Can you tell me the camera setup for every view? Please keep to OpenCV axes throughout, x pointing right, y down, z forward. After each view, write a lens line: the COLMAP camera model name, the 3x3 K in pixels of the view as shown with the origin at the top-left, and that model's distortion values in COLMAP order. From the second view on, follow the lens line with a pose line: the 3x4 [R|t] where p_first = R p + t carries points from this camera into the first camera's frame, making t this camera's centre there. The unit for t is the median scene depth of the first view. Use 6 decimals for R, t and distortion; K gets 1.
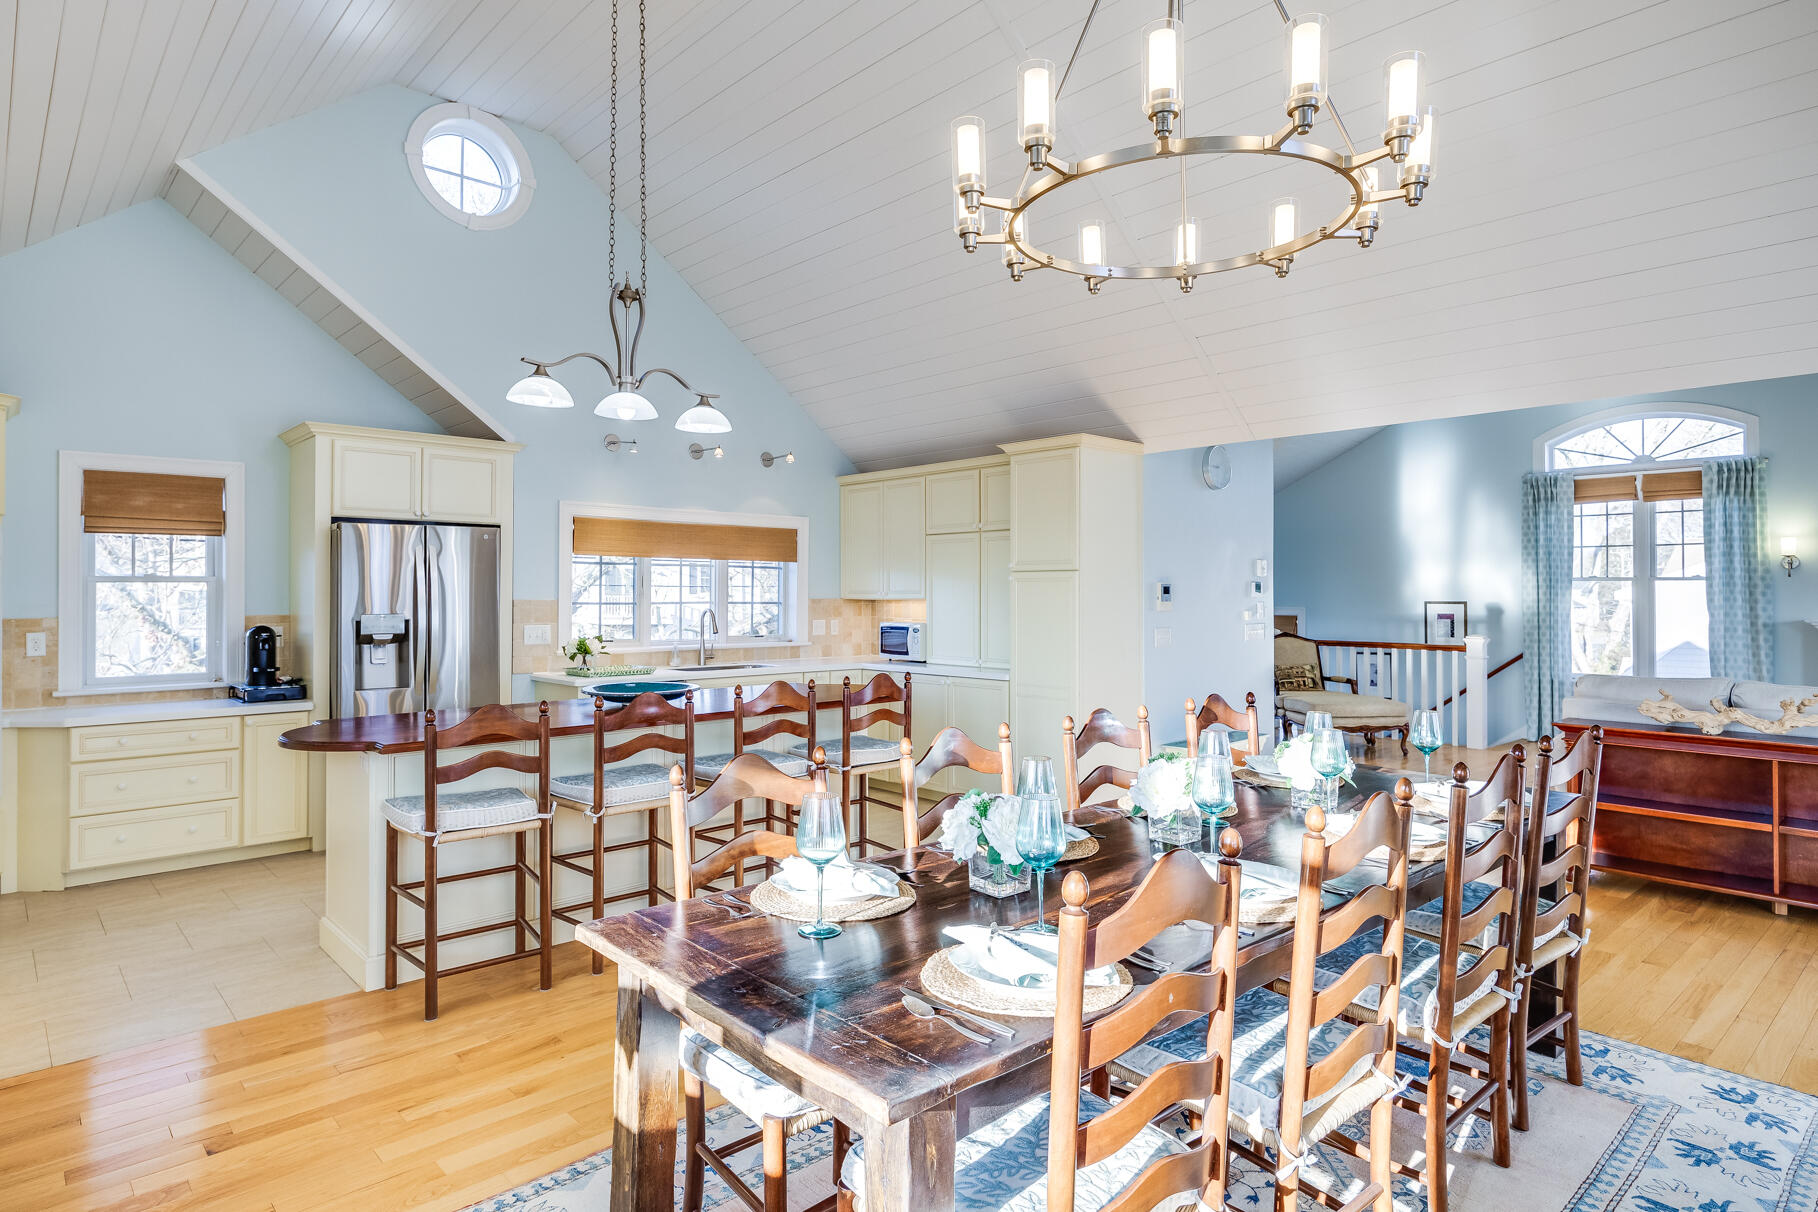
lens RADIAL K [[1022.6, 0, 910.8], [0, 1022.6, 586.4], [0, 0, 1]] dist [0.008421, 0.002552]
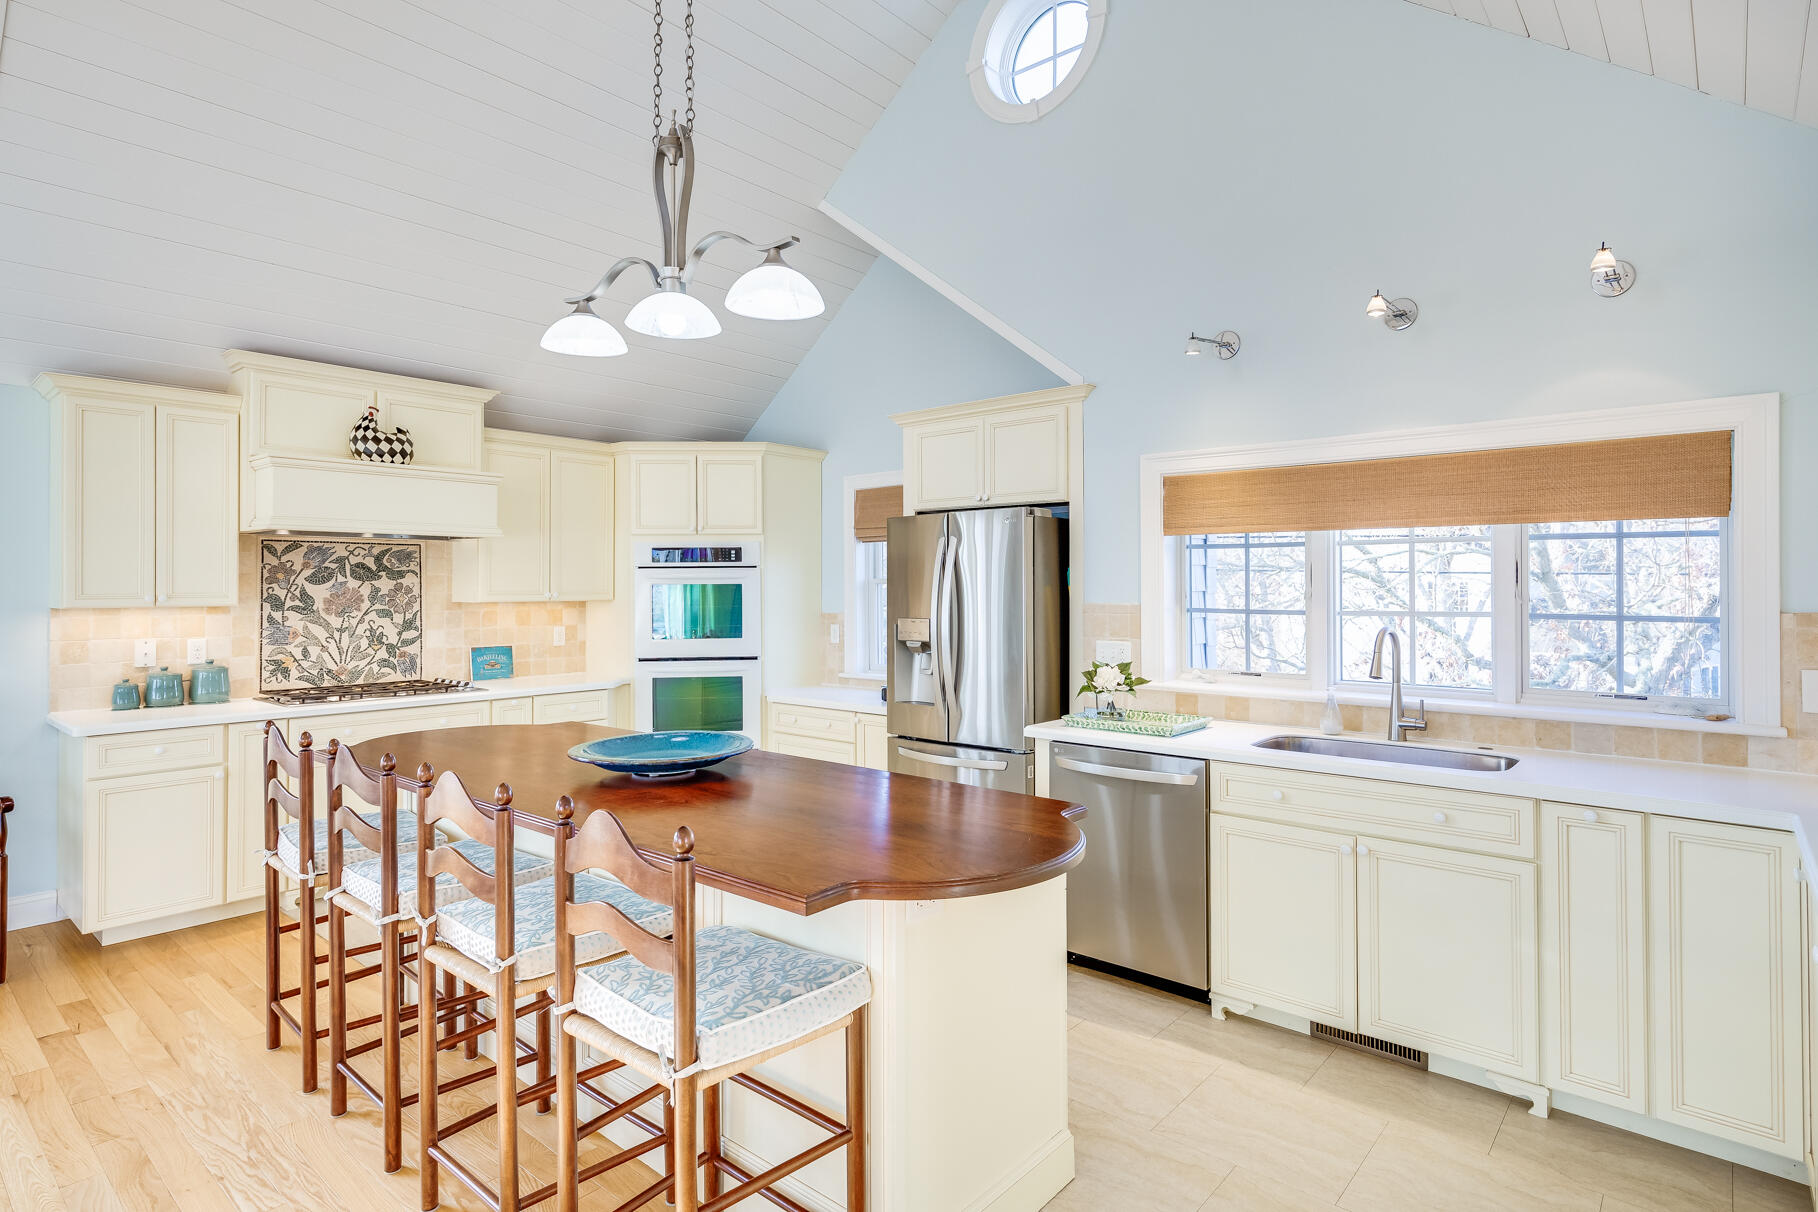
lens RADIAL K [[945.2, 0, 905.0], [0, 945.2, 578.5], [0, 0, 1]] dist [0.005786, -0.000007]
pose [[0.112491, -0.010145, -0.993601, 0.278273], [0.008848, 0.999918, -0.009208, 0.000454], [0.993613, -0.007755, 0.112572, 0.871897]]
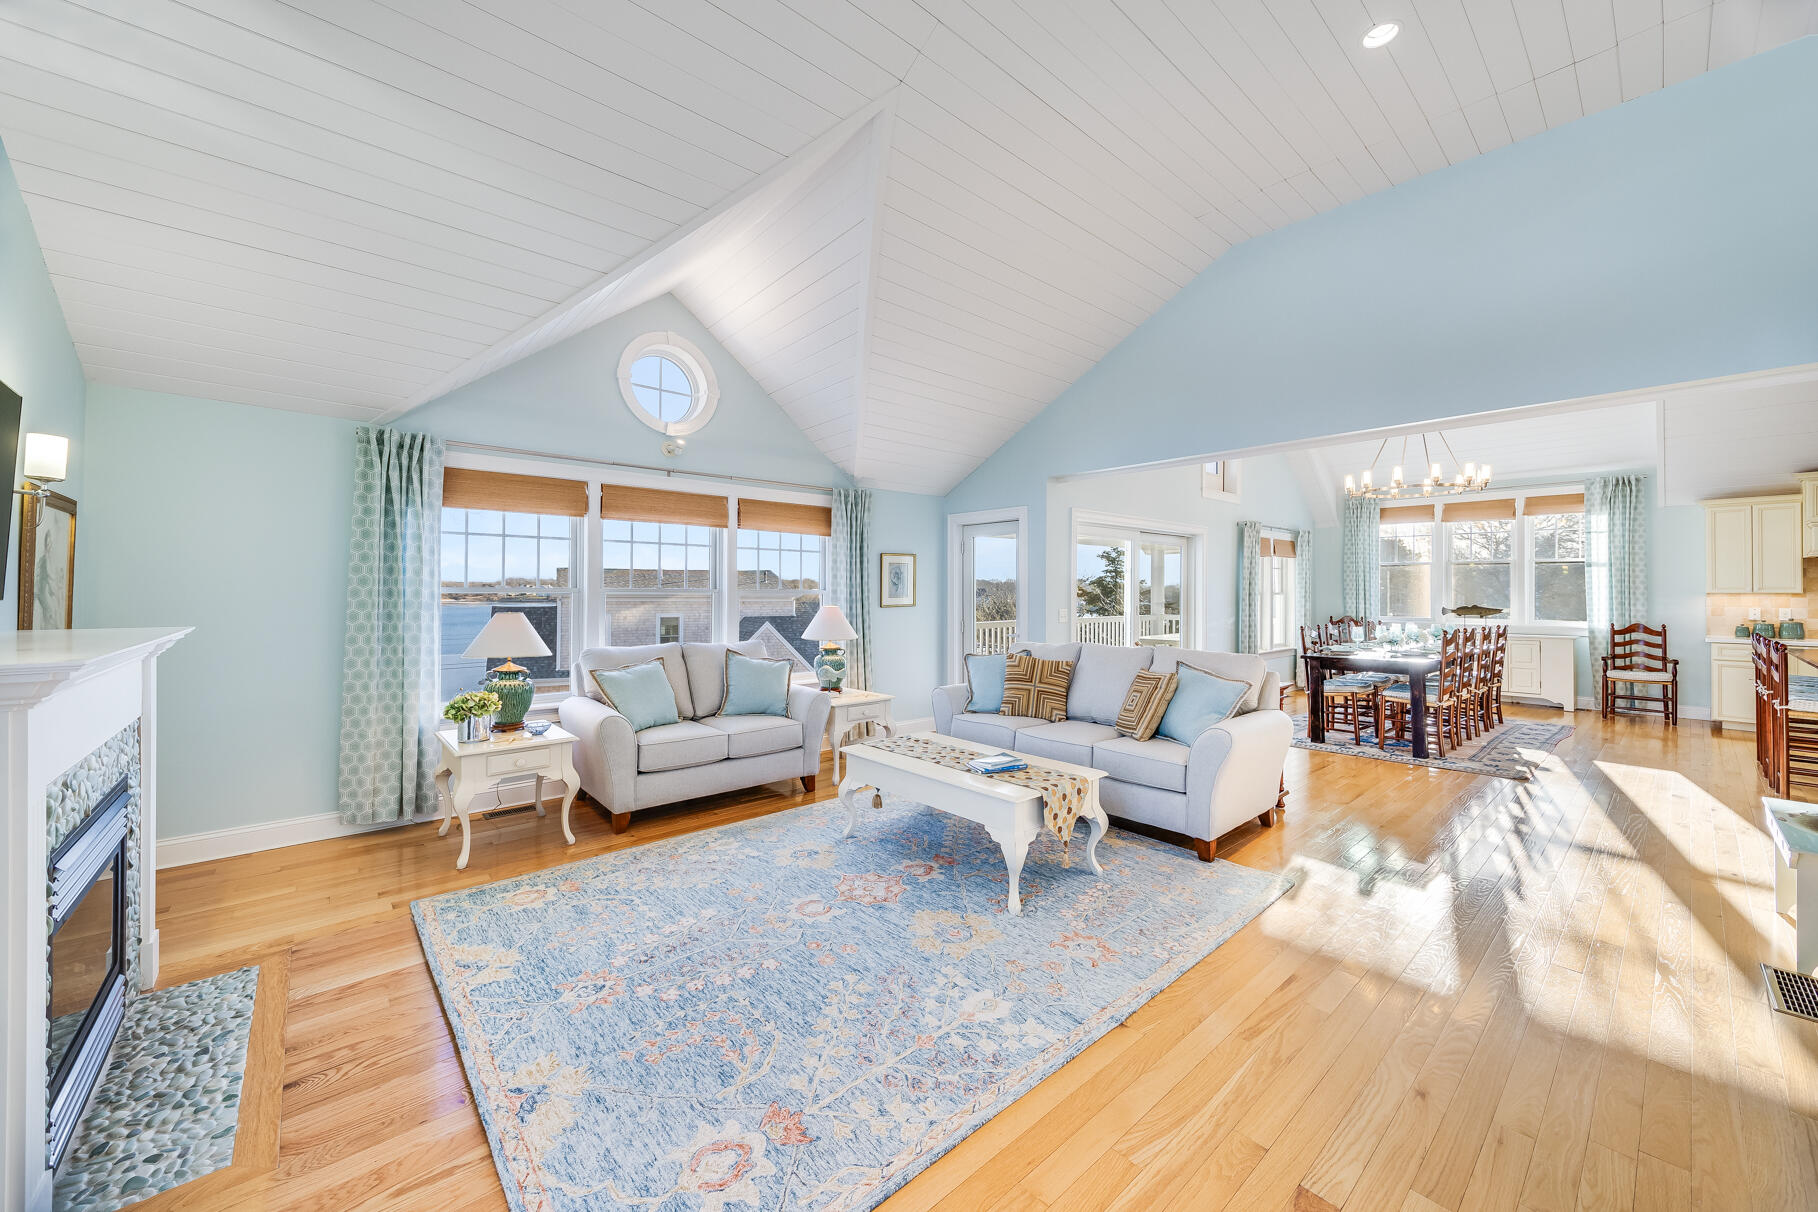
lens RADIAL K [[679.4, 0, 914.8], [0, 679.4, 588.5], [0, 0, 1]] dist [0.003563, 0.000534]
pose [[-0.999676, -0.004311, 0.025096, 0.933091], [-0.004616, 0.999916, -0.012125, 0.024034], [-0.025041, -0.012237, -0.999612, 1.619147]]
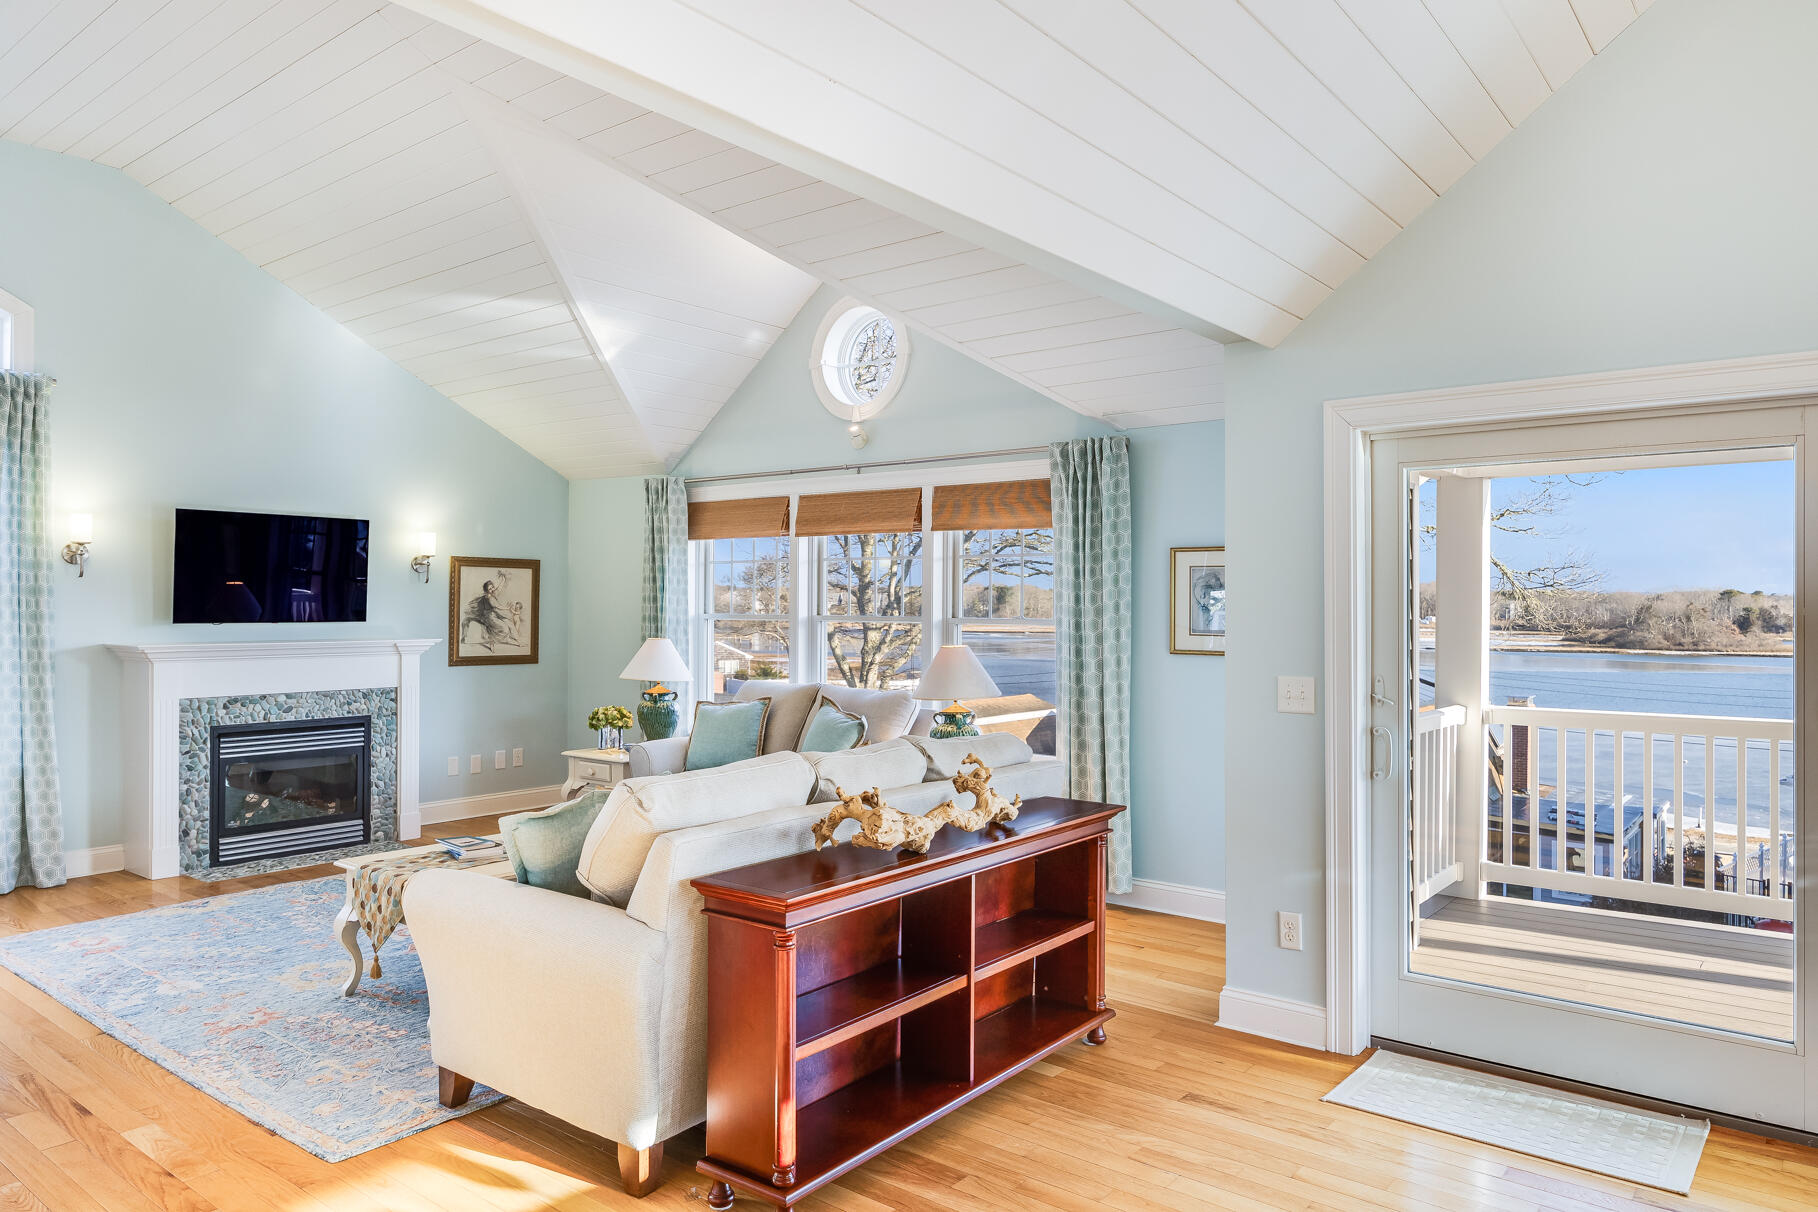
lens RADIAL K [[1191.6, 0, 918.4], [0, 1191.6, 598.1], [0, 0, 1]] dist [-0.010729, 0.001928]
pose [[-0.154983, 0.003714, 0.987910, 0.088812], [-0.011710, 0.999916, -0.005597, 0.003519], [-0.987848, -0.012436, -0.154927, 0.895802]]
